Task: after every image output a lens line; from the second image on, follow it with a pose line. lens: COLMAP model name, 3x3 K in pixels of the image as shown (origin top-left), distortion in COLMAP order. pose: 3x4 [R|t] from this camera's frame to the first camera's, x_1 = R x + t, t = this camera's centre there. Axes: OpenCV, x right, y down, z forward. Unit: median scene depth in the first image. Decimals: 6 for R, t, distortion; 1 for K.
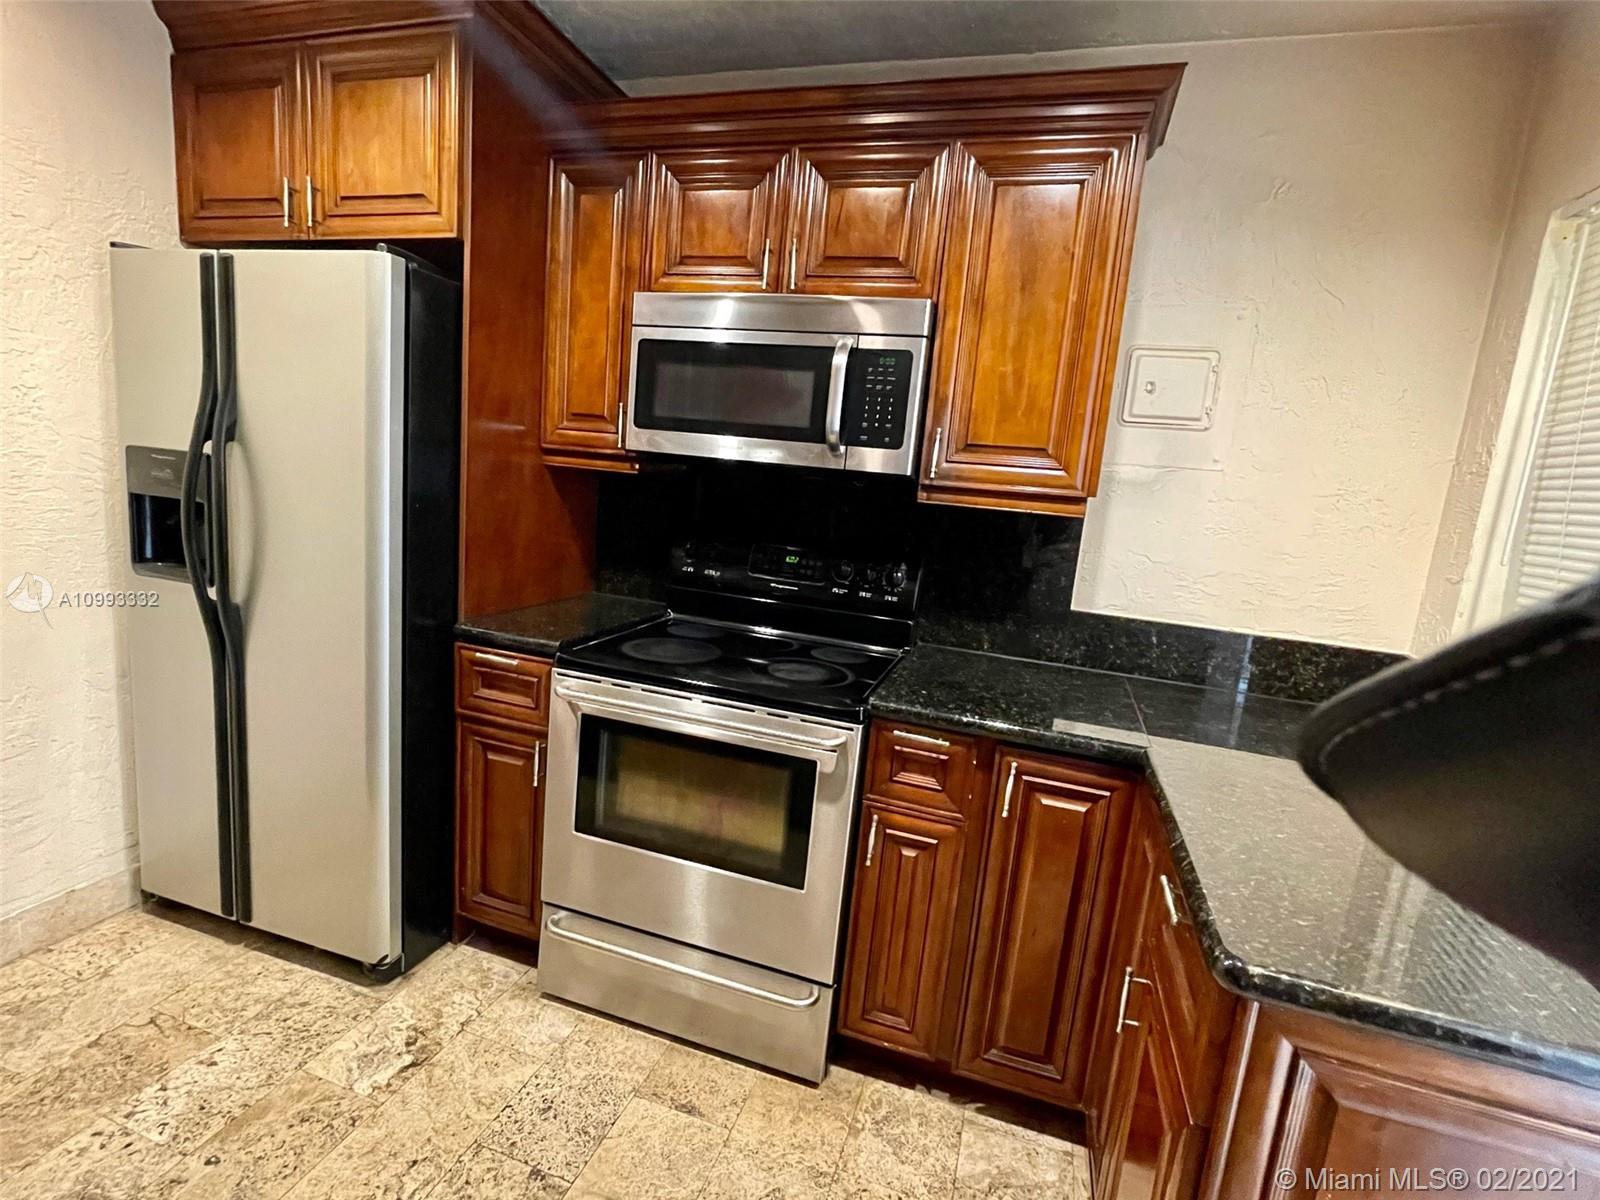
lens RADIAL K [[758.0, 0, 796.7], [0, 758.0, 602.4], [0, 0, 1]] dist [-0.008701, 0.004540]
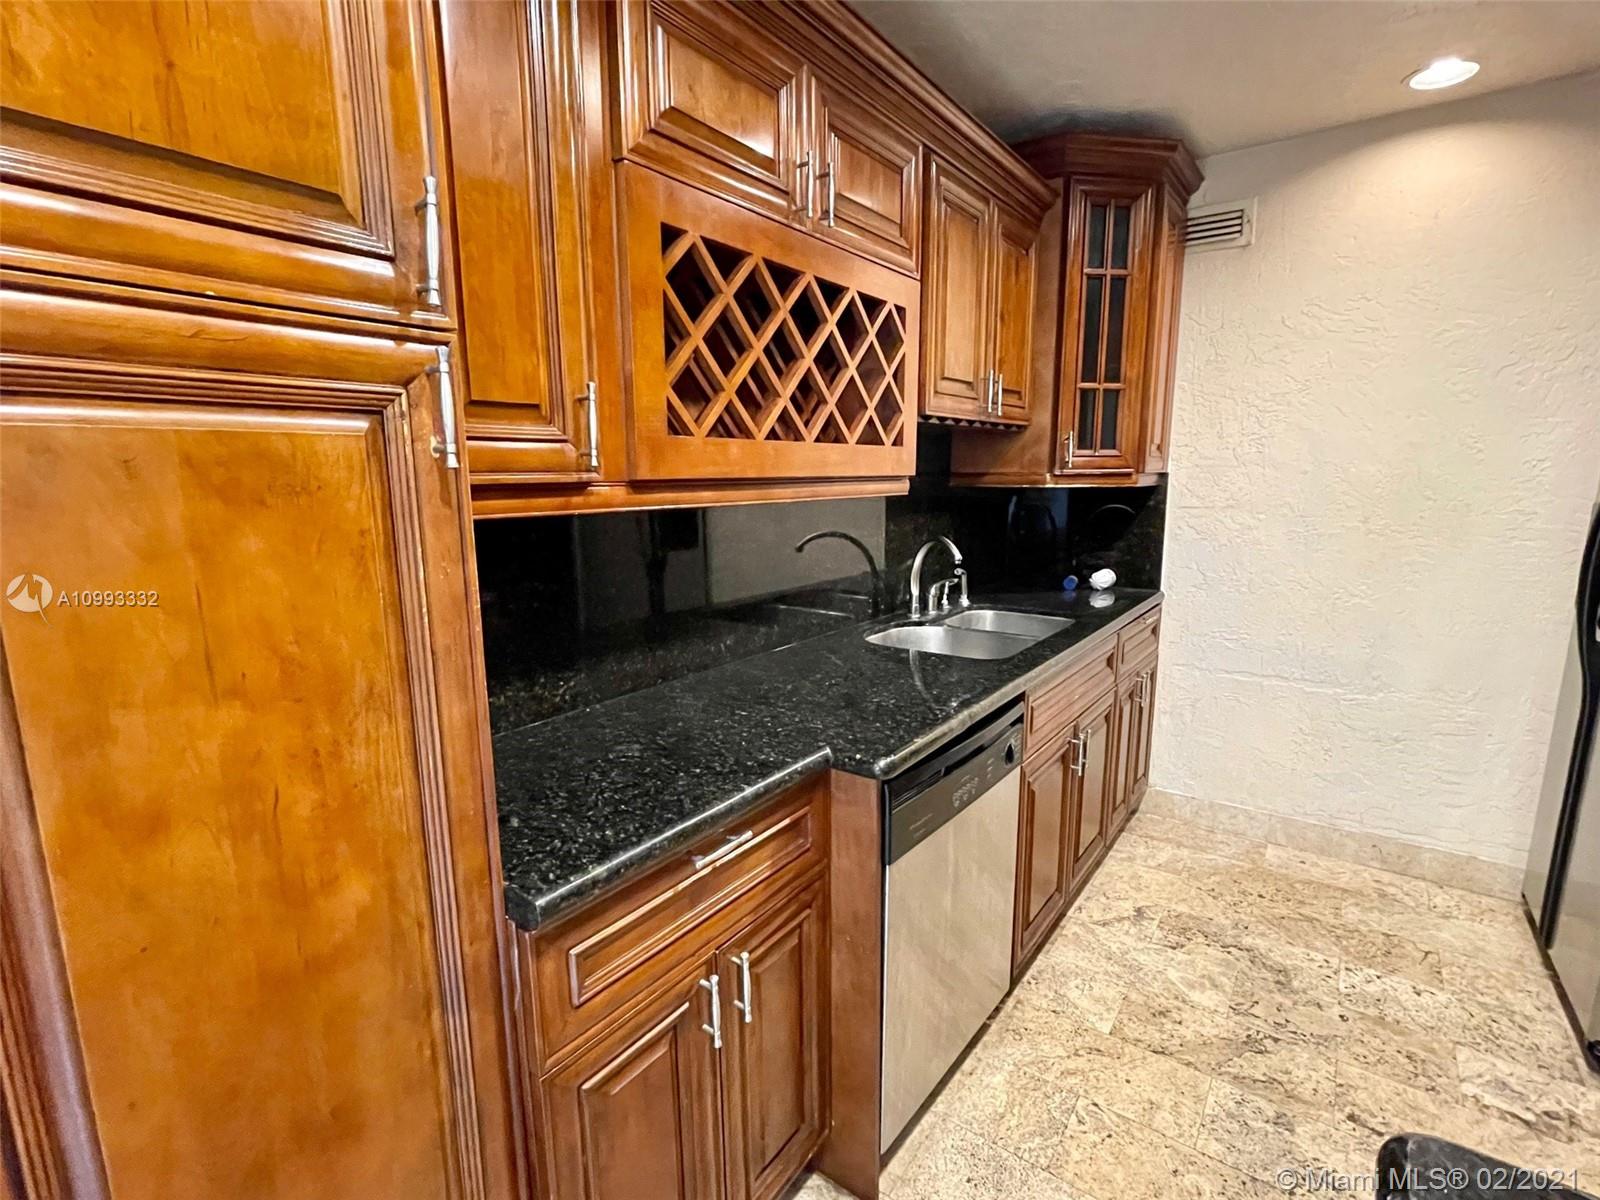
lens RADIAL K [[758.0, 0, 804.5], [0, 758.0, 602.8], [0, 0, 1]] dist [-0.008701, 0.004540]
pose [[-0.306343, 0.077199, -0.948786, 0.596805], [-0.186005, 0.972639, 0.139197, 0.004290], [0.933572, 0.219120, -0.283602, 0.250974]]
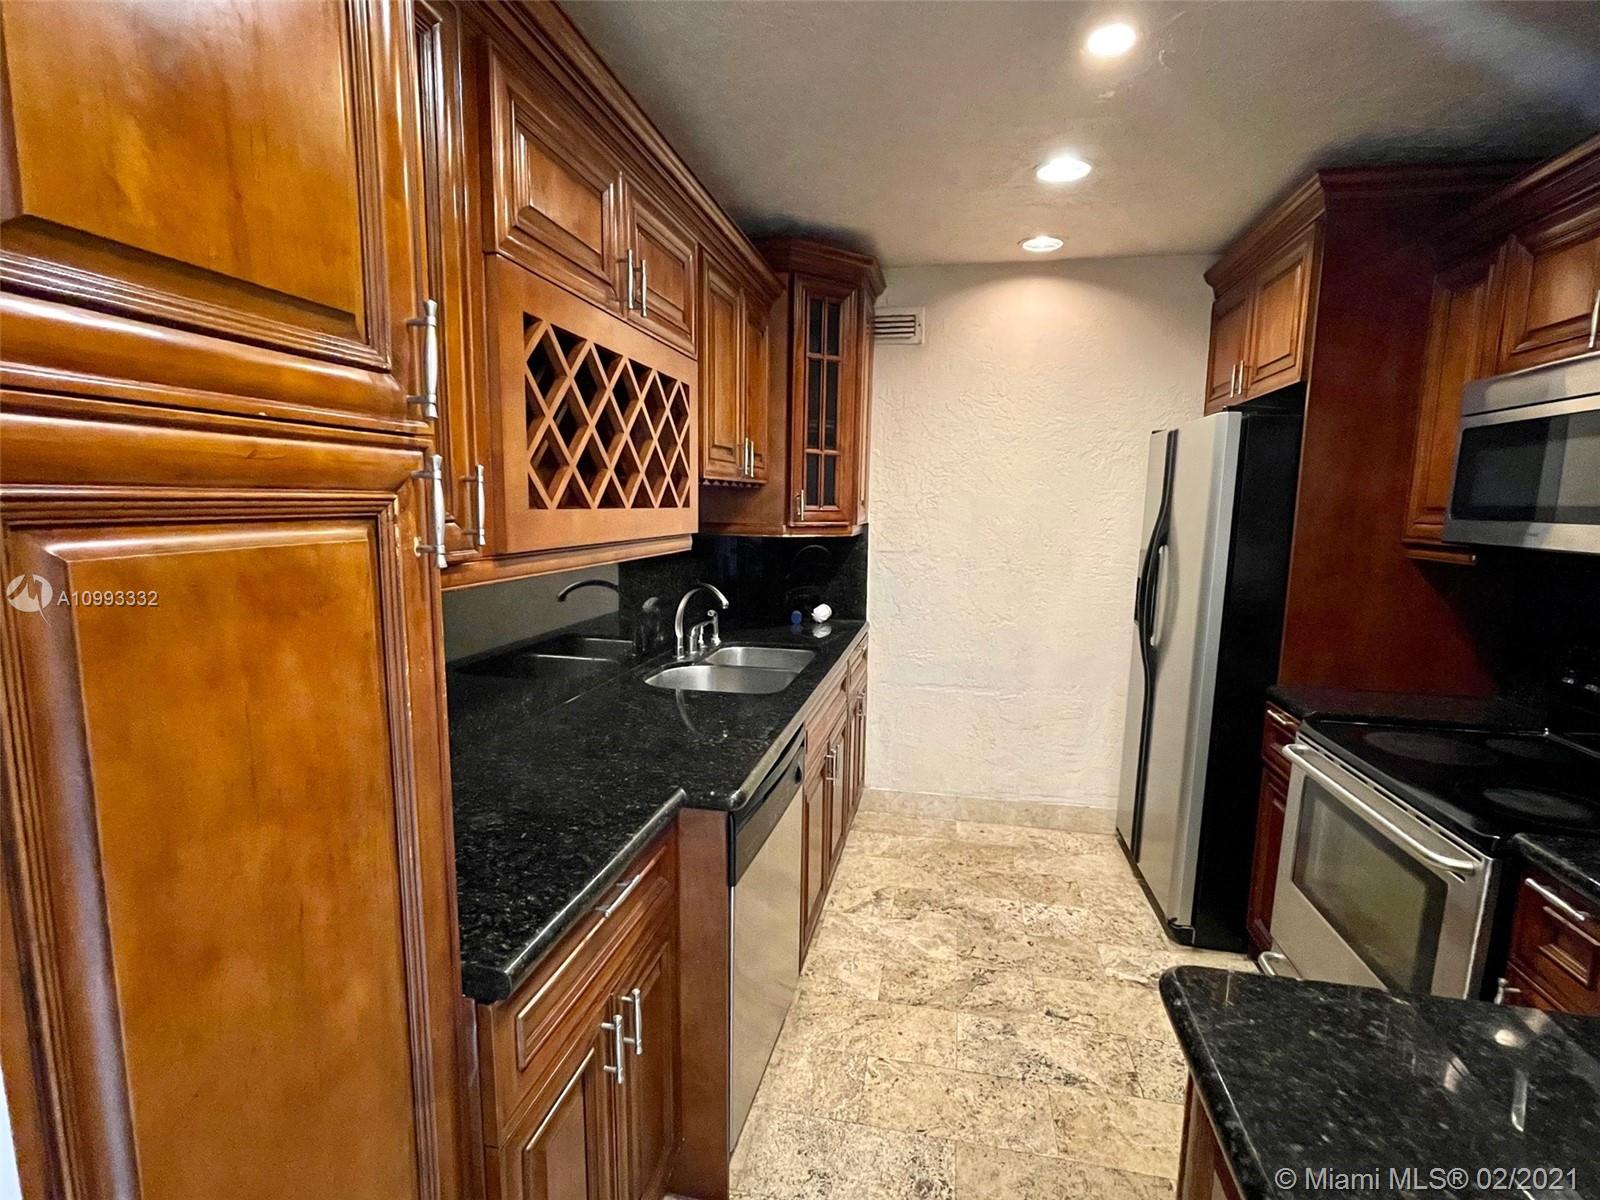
lens RADIAL K [[758.0, 0, 802.9], [0, 758.0, 604.0], [0, 0, 1]] dist [-0.008701, 0.004540]
pose [[0.116026, 0.046876, -0.992139, 0.714710], [-0.176199, 0.984014, 0.025887, -0.001176], [0.977493, 0.171811, 0.122431, 0.092595]]
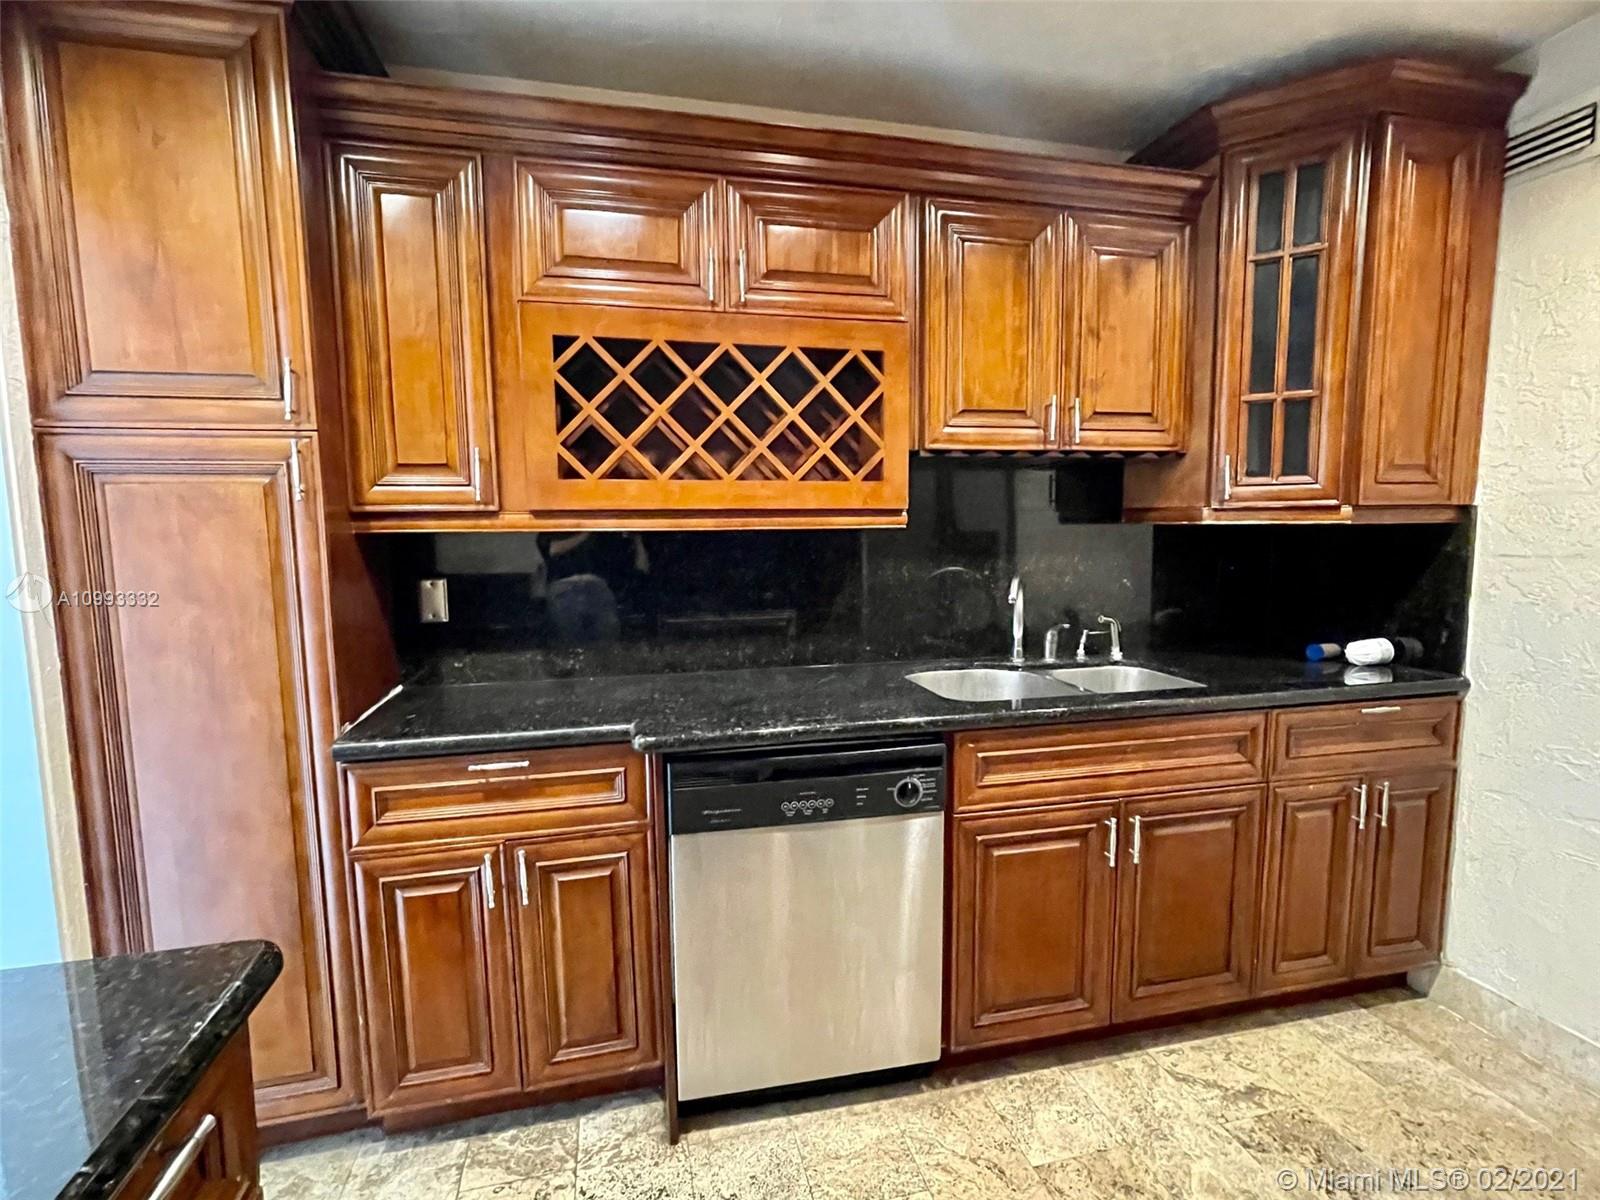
lens RADIAL K [[758.0, 0, 815.3], [0, 758.0, 603.7], [0, 0, 1]] dist [-0.008701, 0.004540]
pose [[-0.847613, -0.026694, -0.529942, 0.216115], [-0.156563, 0.966851, 0.201711, -0.115520], [0.506991, 0.253942, -0.823695, 0.905679]]
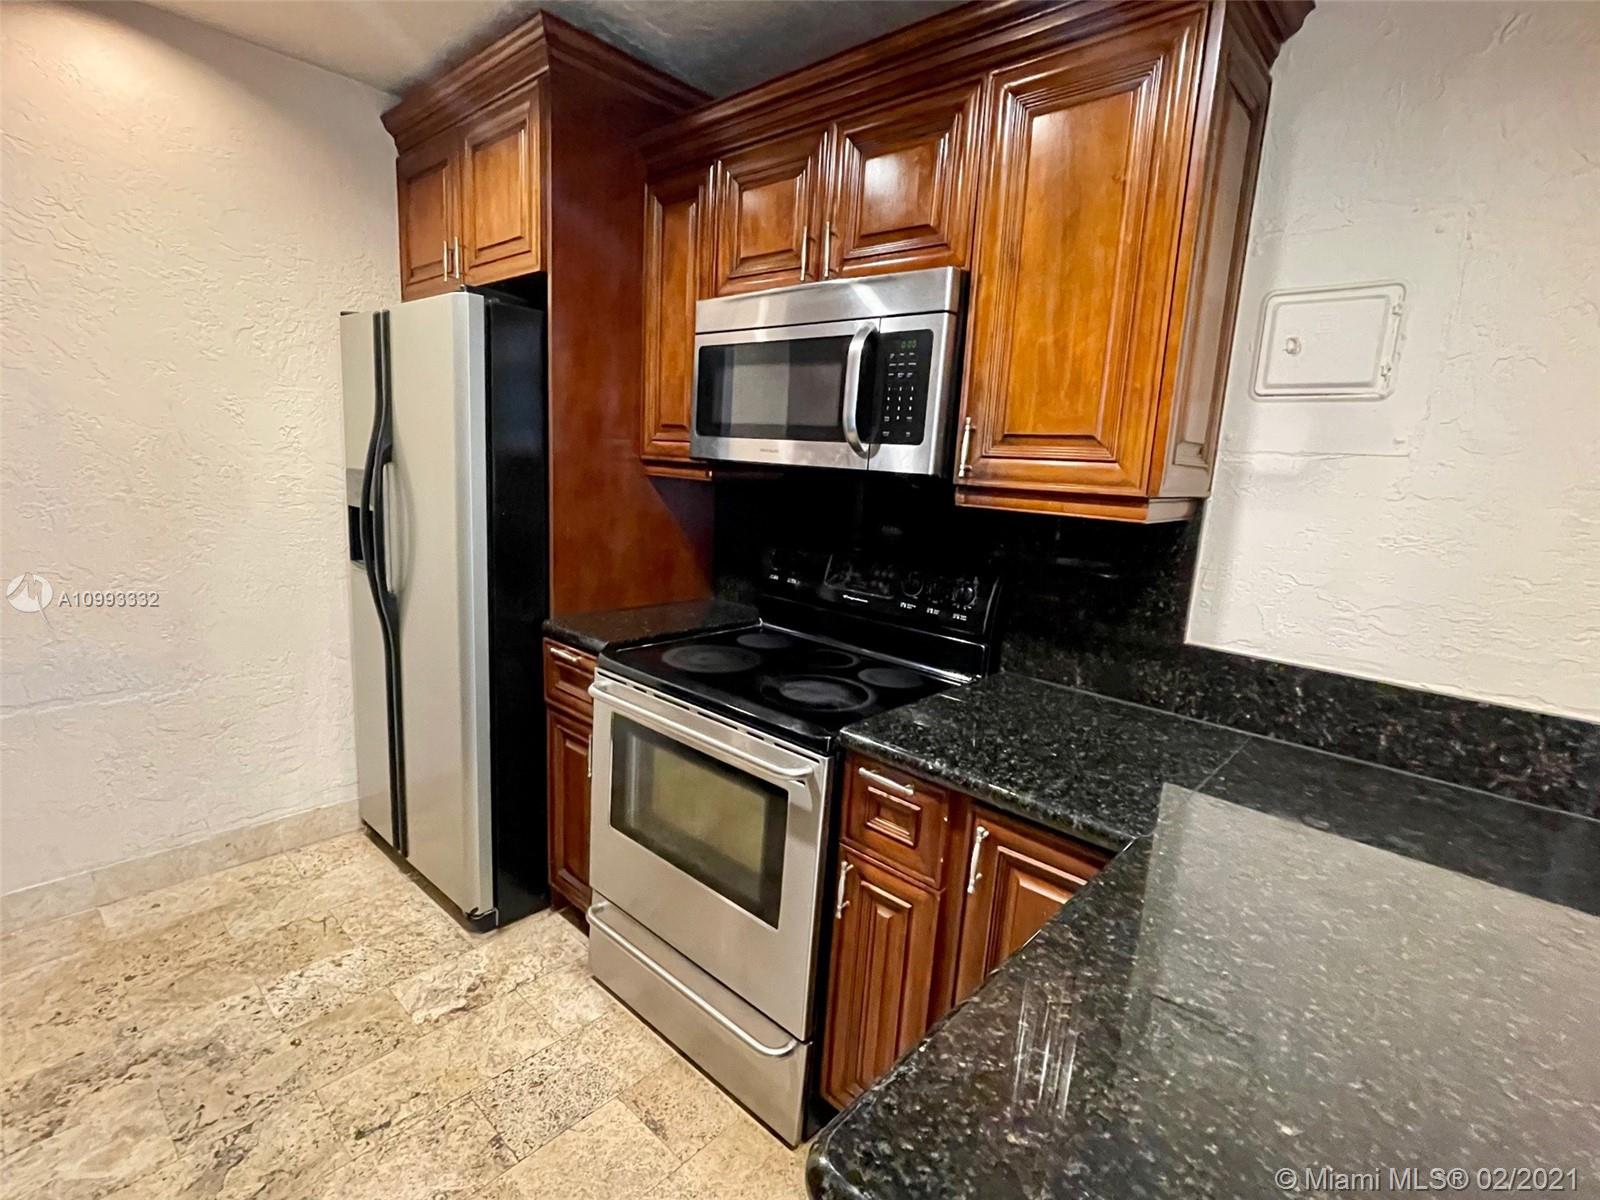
lens RADIAL K [[758.0, 0, 798.7], [0, 758.0, 602.4], [0, 0, 1]] dist [-0.008701, 0.004540]
pose [[0.911203, 0.041190, -0.409893, 0.361345], [-0.045912, 0.998944, -0.001680, -0.014082], [0.409391, 0.020350, 0.912132, 0.153073]]
